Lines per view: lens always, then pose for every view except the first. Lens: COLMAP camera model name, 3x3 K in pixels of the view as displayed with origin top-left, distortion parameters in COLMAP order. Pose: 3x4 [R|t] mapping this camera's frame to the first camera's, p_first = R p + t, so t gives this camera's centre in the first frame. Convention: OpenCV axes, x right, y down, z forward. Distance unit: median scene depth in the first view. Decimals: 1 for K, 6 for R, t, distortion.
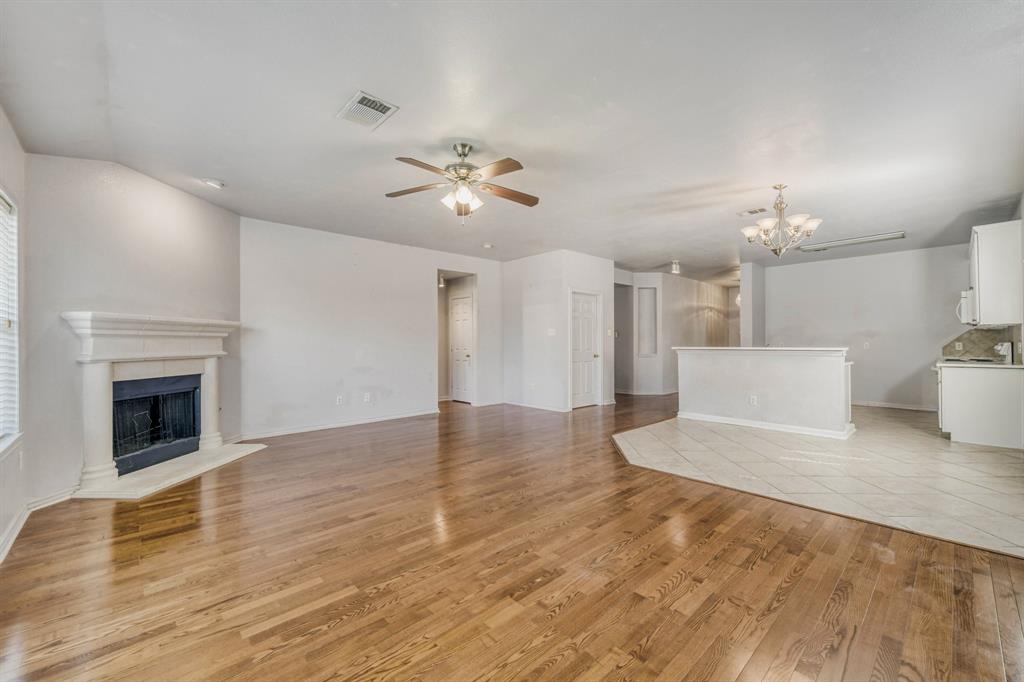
lens RADIAL K [[408.5, 0, 512.0], [0, 408.5, 341.0], [0, 0, 1]] dist [0.000668, 0.000078]
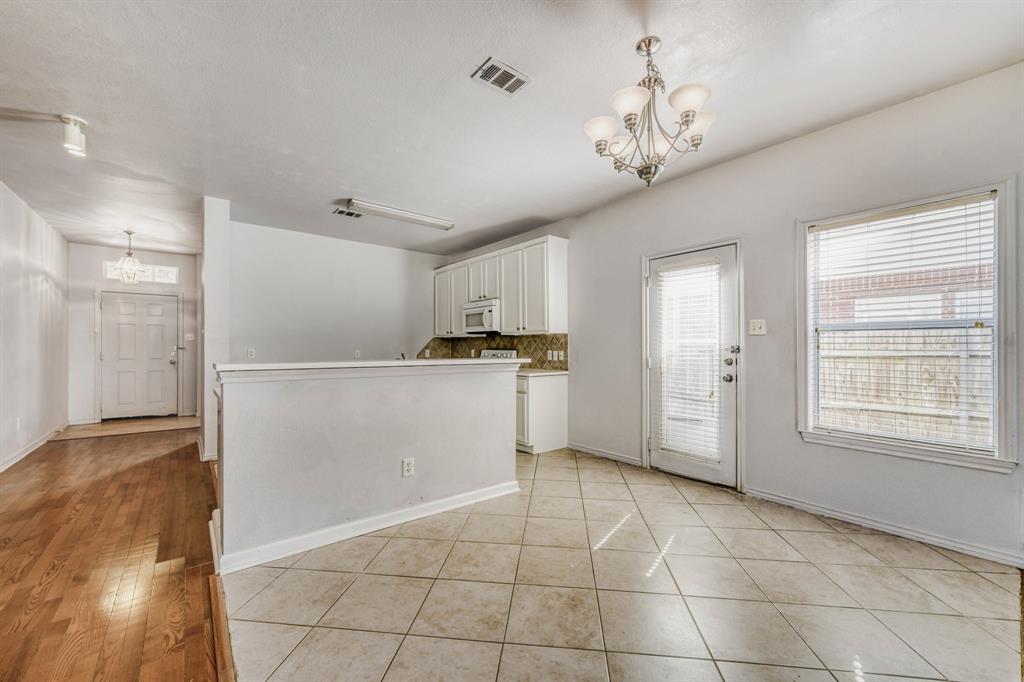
lens RADIAL K [[408.5, 0, 512.0], [0, 408.5, 341.0], [0, 0, 1]] dist [0.000668, 0.000078]
pose [[0.065698, 0.023327, 0.997567, 0.084428], [-0.010347, 0.999689, -0.022695, 0.002728], [-0.997786, -0.008831, 0.065919, 0.706920]]
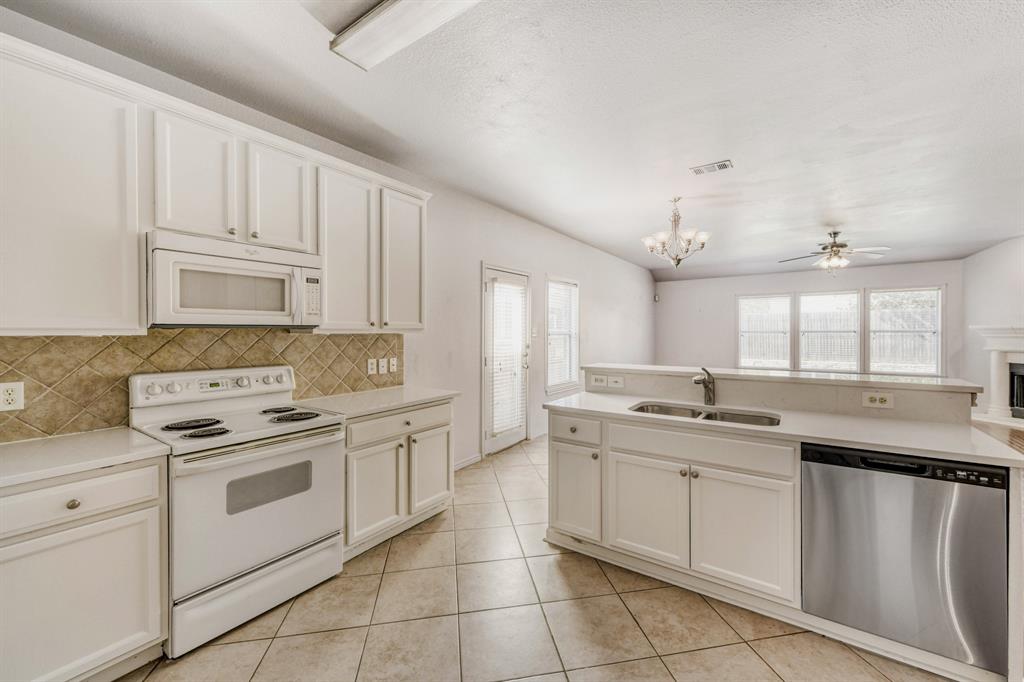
lens RADIAL K [[408.5, 0, 512.0], [0, 408.5, 341.0], [0, 0, 1]] dist [0.000668, 0.000078]
pose [[-0.976211, 0.014722, -0.216321, 0.780747], [0.010497, 0.999731, 0.020666, -0.026341], [0.216567, 0.017904, -0.976104, 1.181500]]
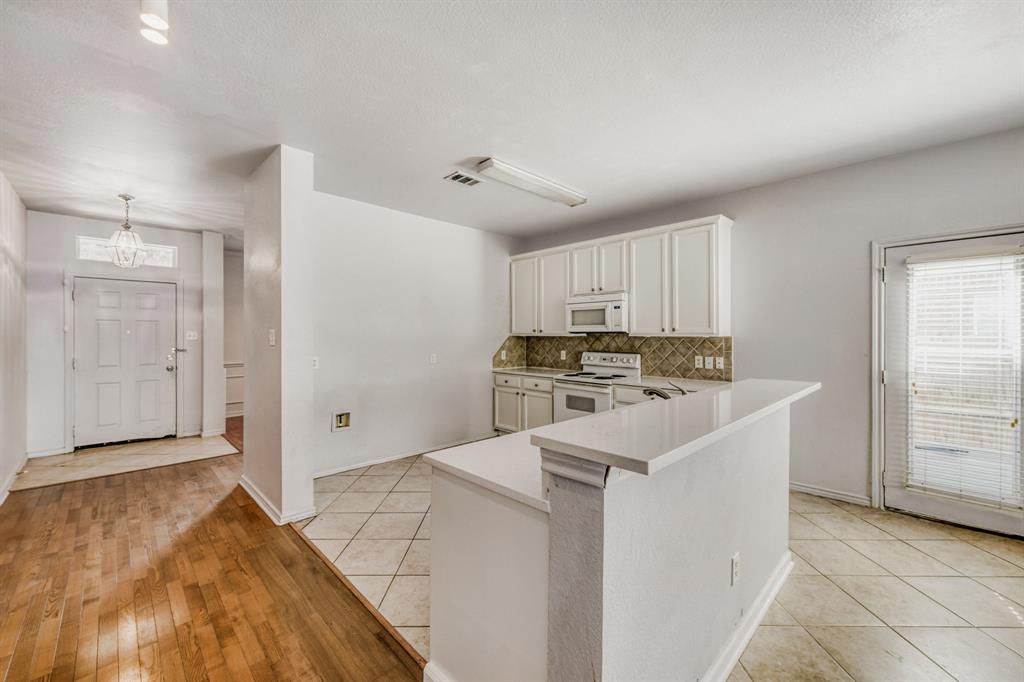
lens RADIAL K [[406.0, 0, 517.2], [0, 406.0, 328.4], [0, 0, 1]] dist [-0.000222, -0.000030]
pose [[-0.042299, 0.021231, 0.998879, 0.234807], [-0.006173, 0.999750, -0.021511, -0.024531], [-0.999086, -0.007076, -0.042157, 0.987566]]
